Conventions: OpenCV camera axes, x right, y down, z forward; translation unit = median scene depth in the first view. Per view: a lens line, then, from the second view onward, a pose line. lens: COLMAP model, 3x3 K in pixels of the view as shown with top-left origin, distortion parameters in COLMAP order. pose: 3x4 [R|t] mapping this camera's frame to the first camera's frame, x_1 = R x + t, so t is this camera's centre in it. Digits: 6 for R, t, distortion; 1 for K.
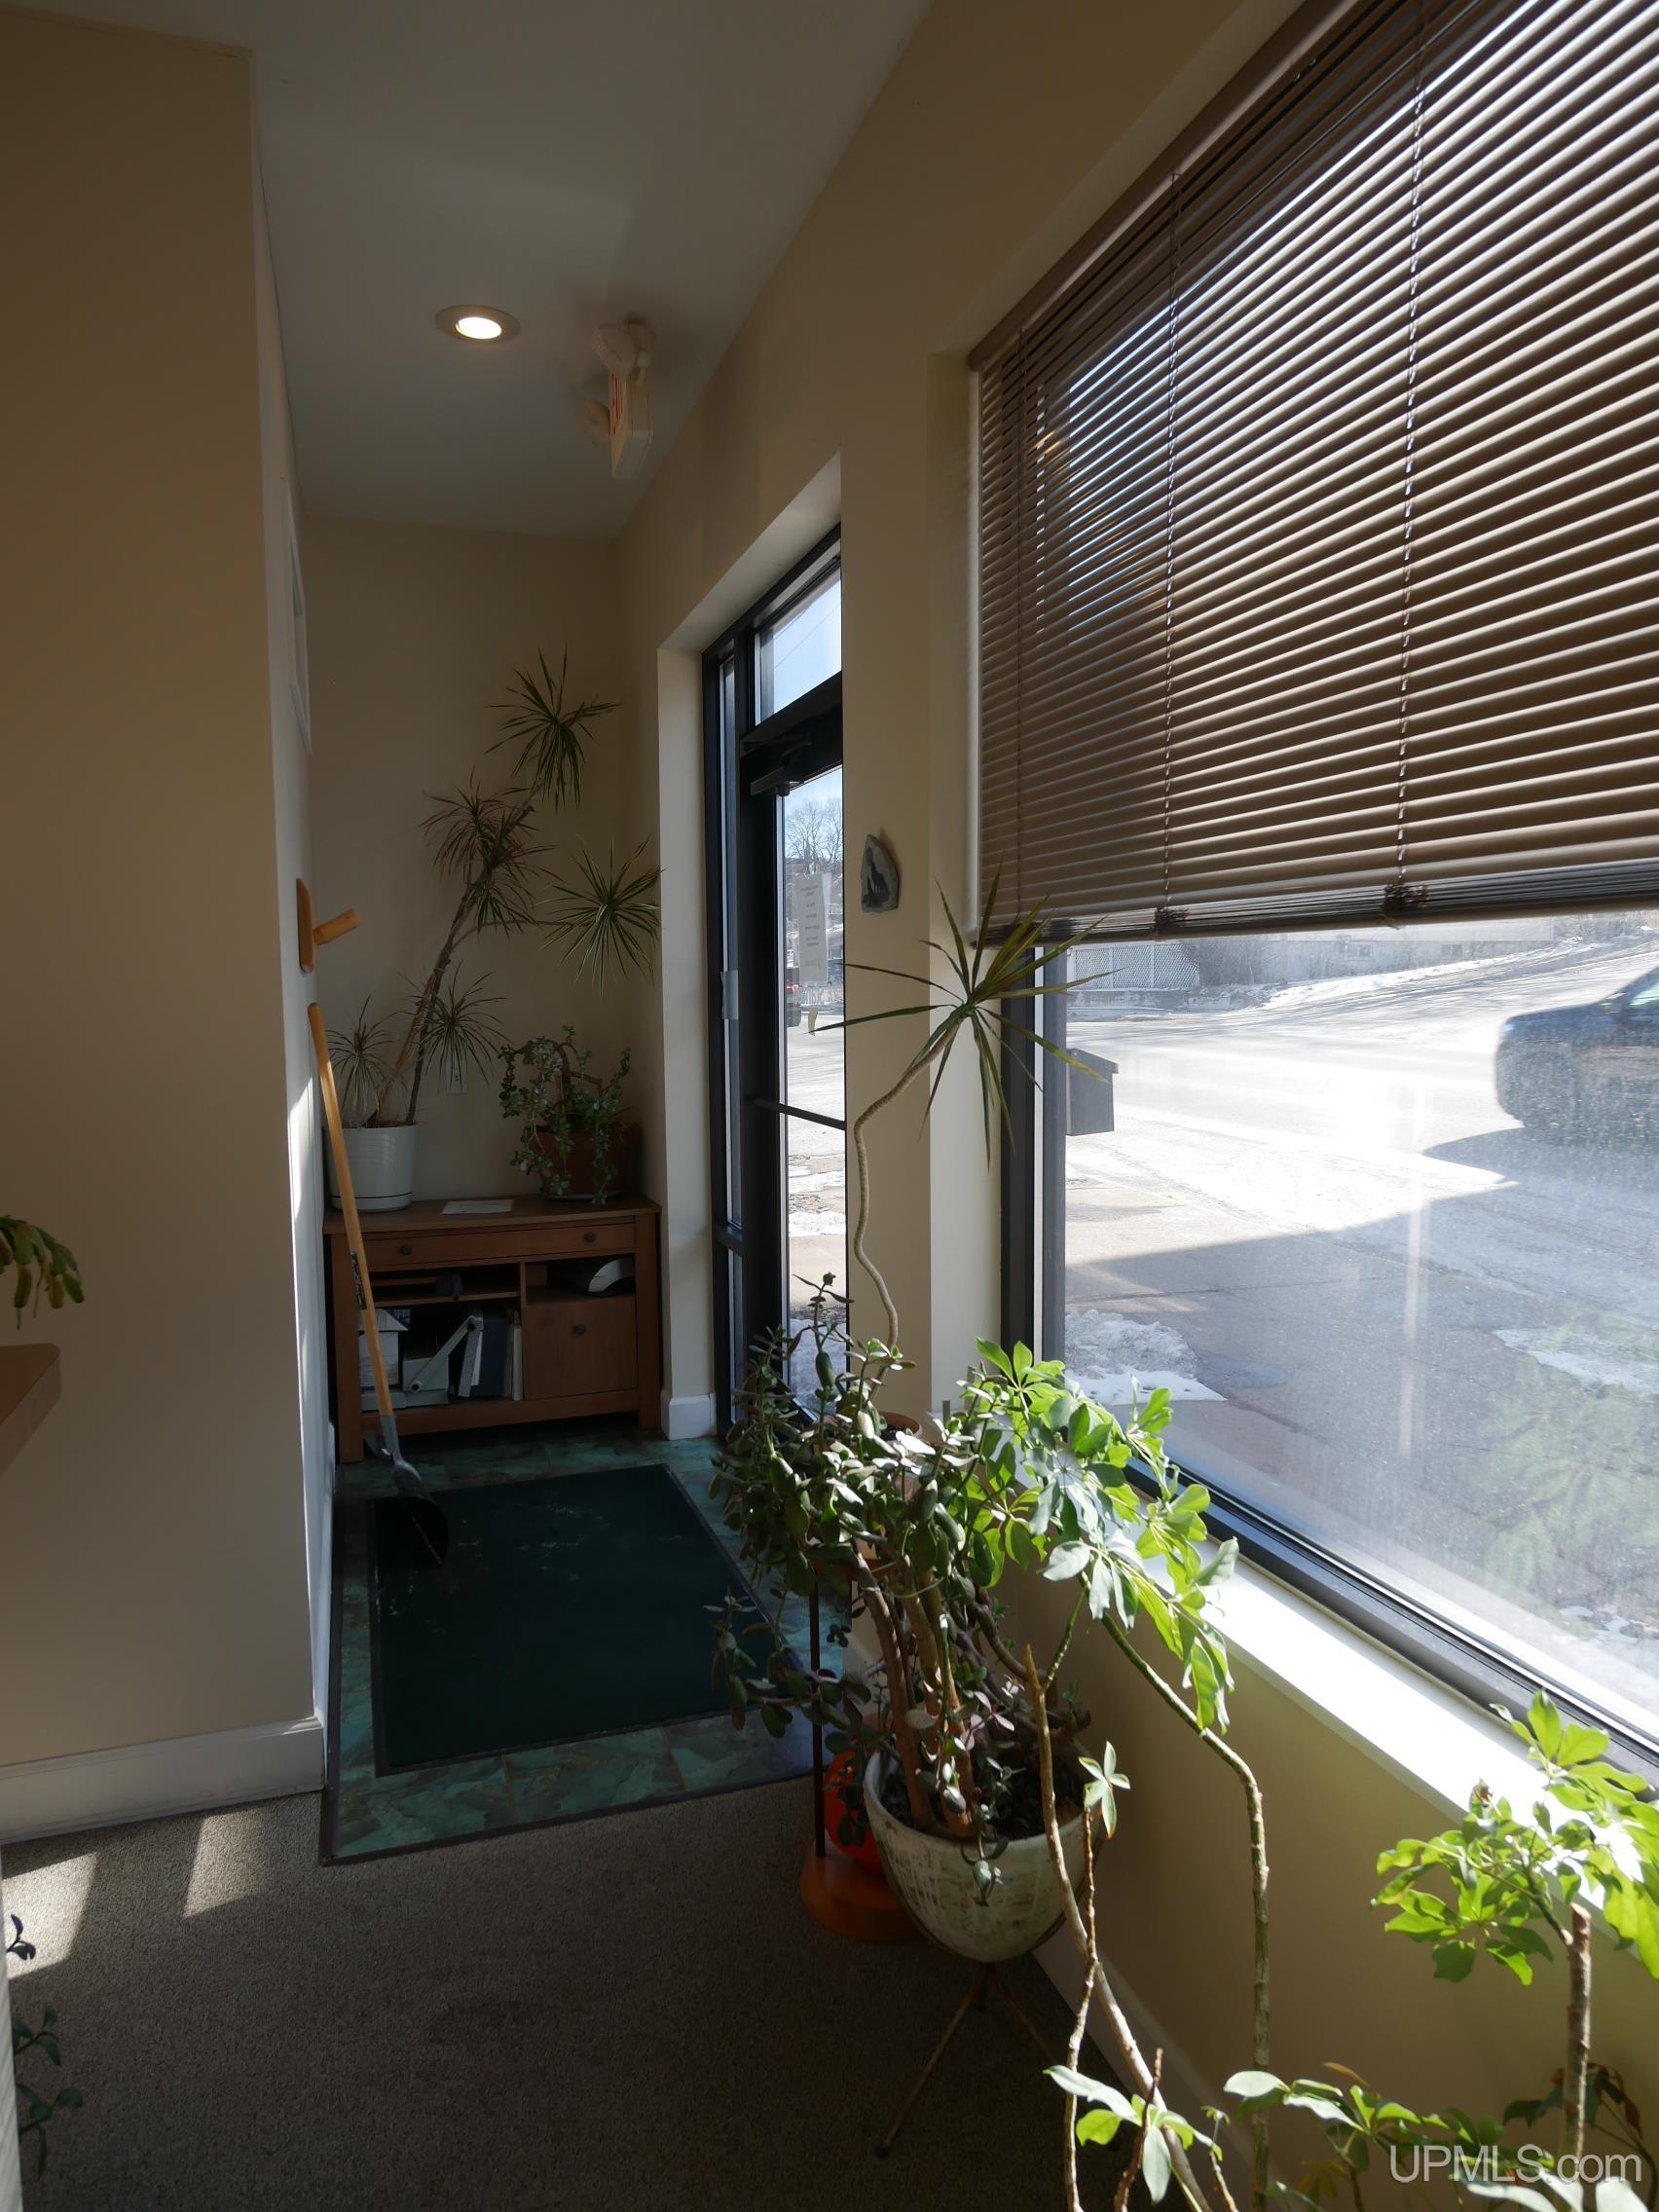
lens RADIAL K [[1428.0, 0, 814.5], [0, 1428.0, 1103.8], [0, 0, 1]] dist [-0.003443, -0.000921]
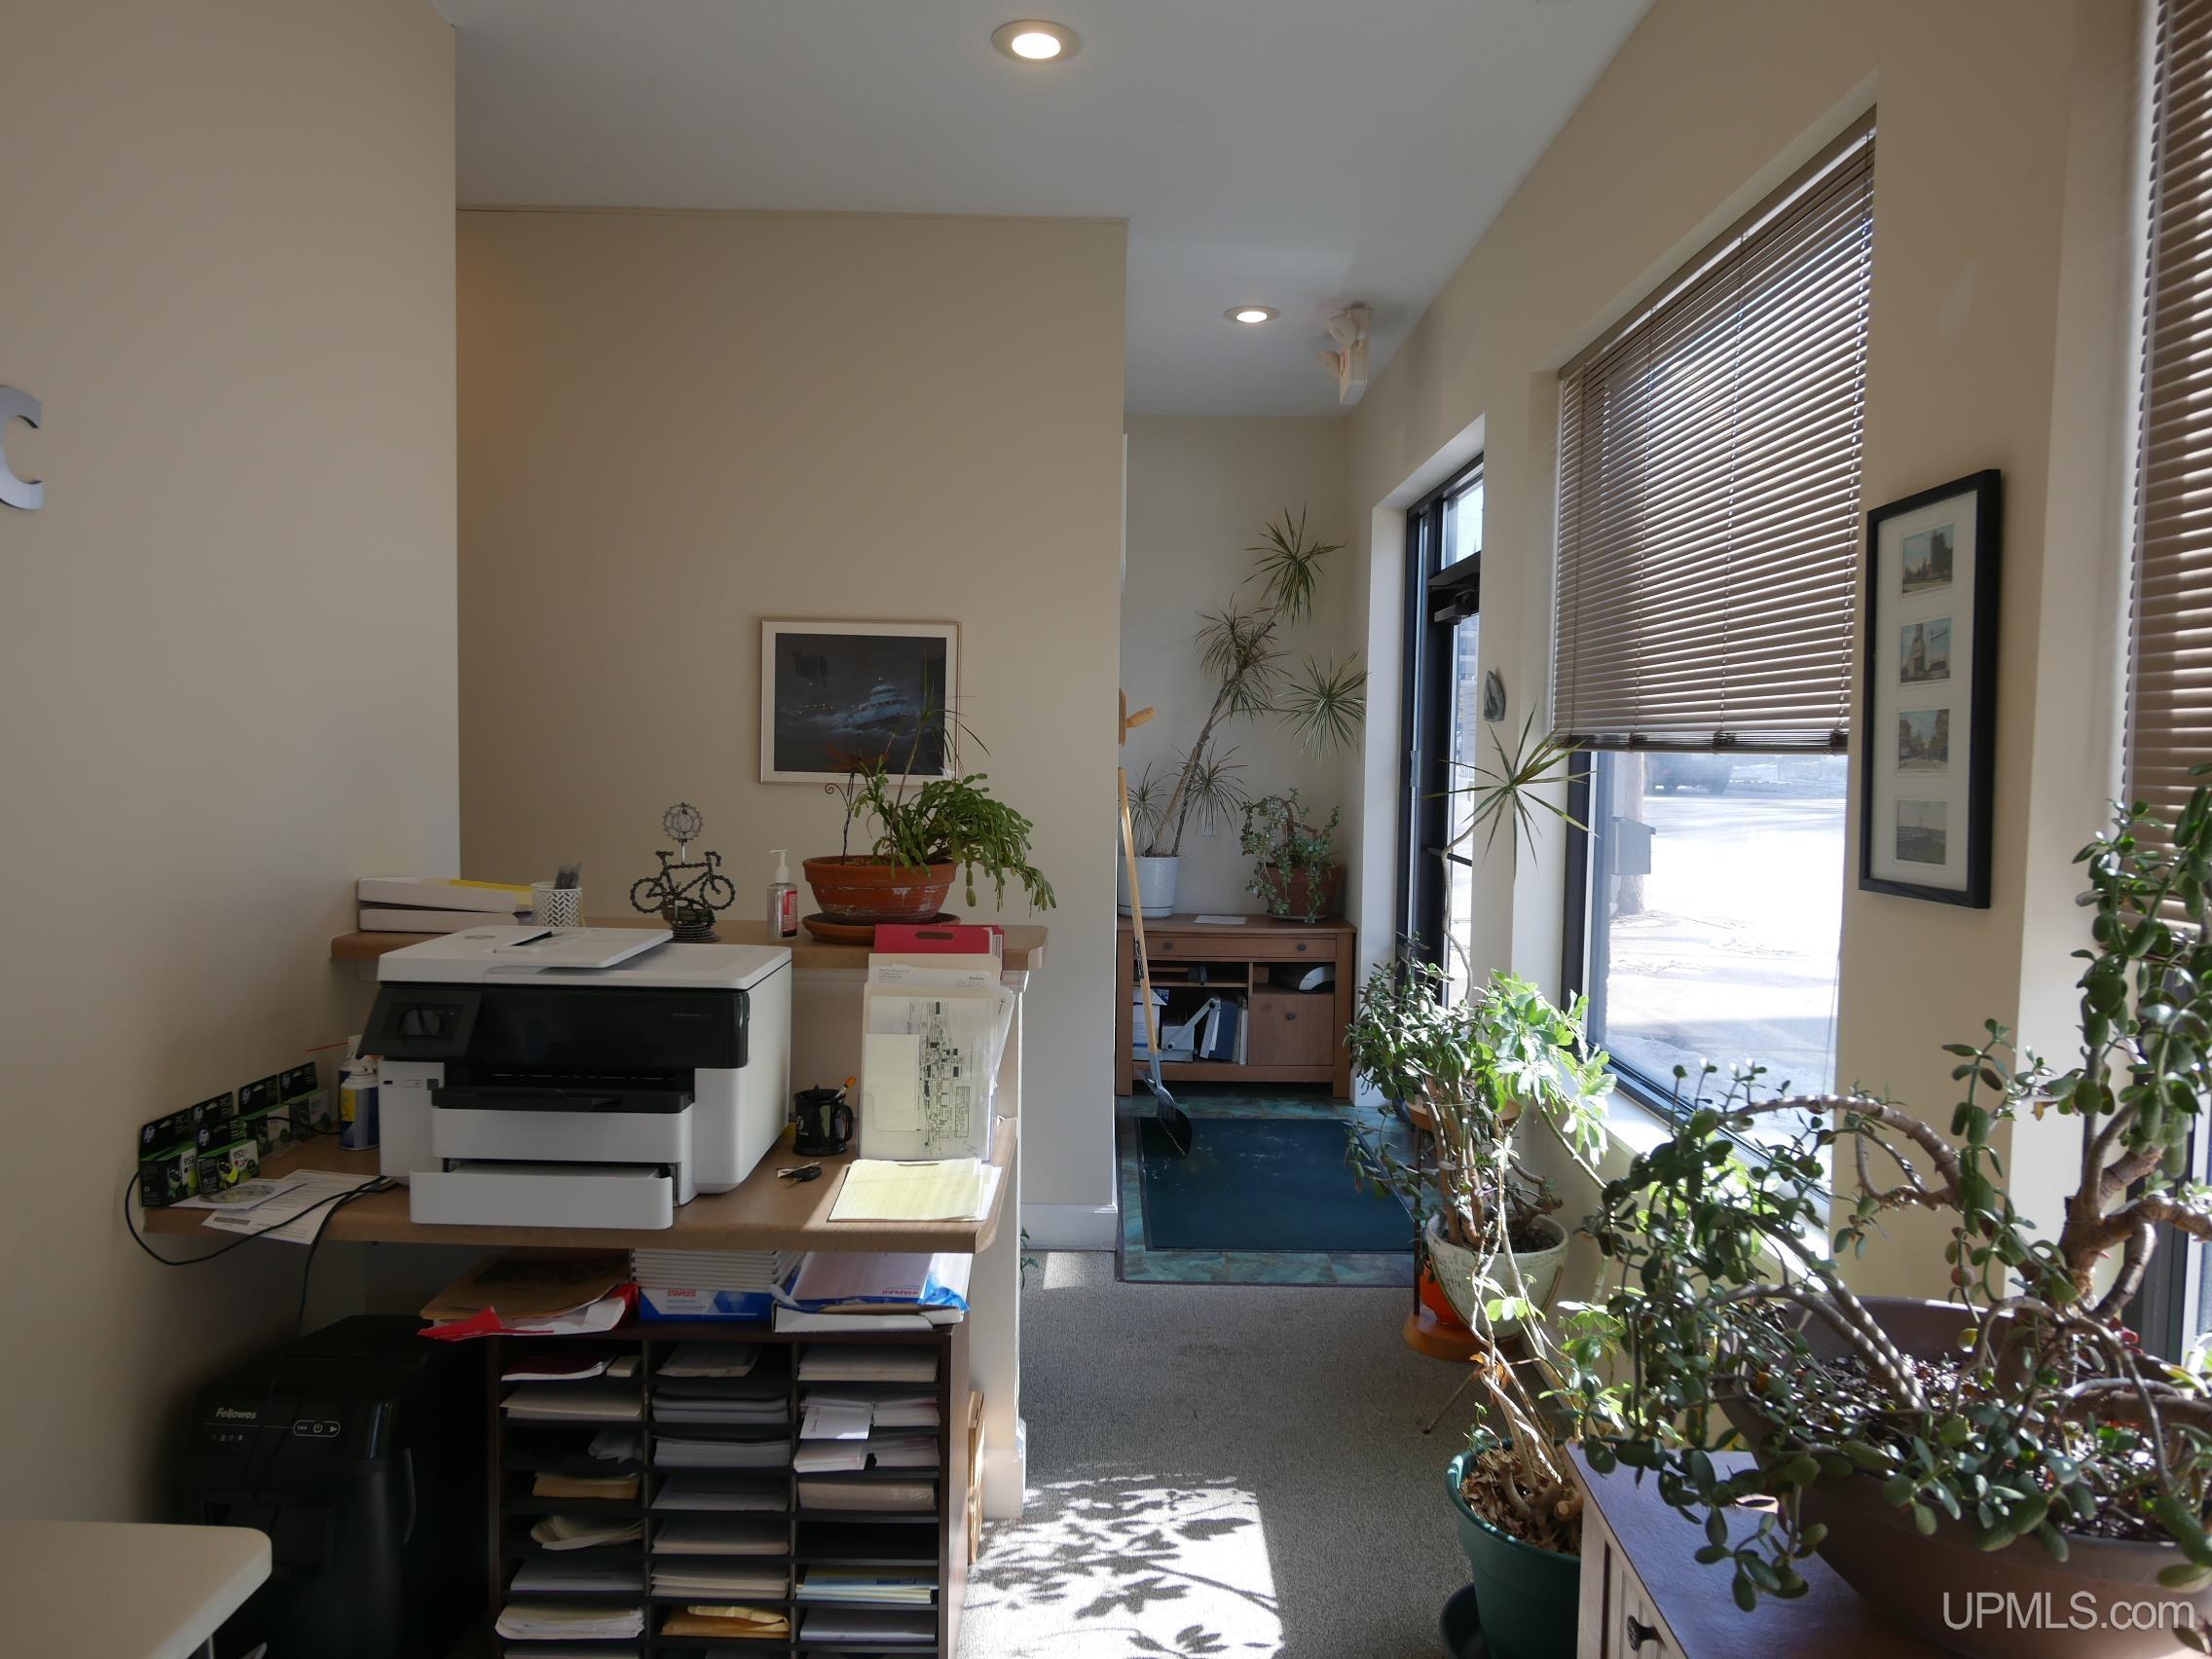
lens RADIAL K [[1428.0, 0, 1100.4], [0, 1428.0, 821.0], [0, 0, 1]] dist [-0.003443, -0.000921]
pose [[0.950372, 0.041183, -0.308377, 0.071679], [-0.050180, 0.998513, -0.021299, 0.014331], [0.307041, 0.035716, 0.951026, -0.336041]]
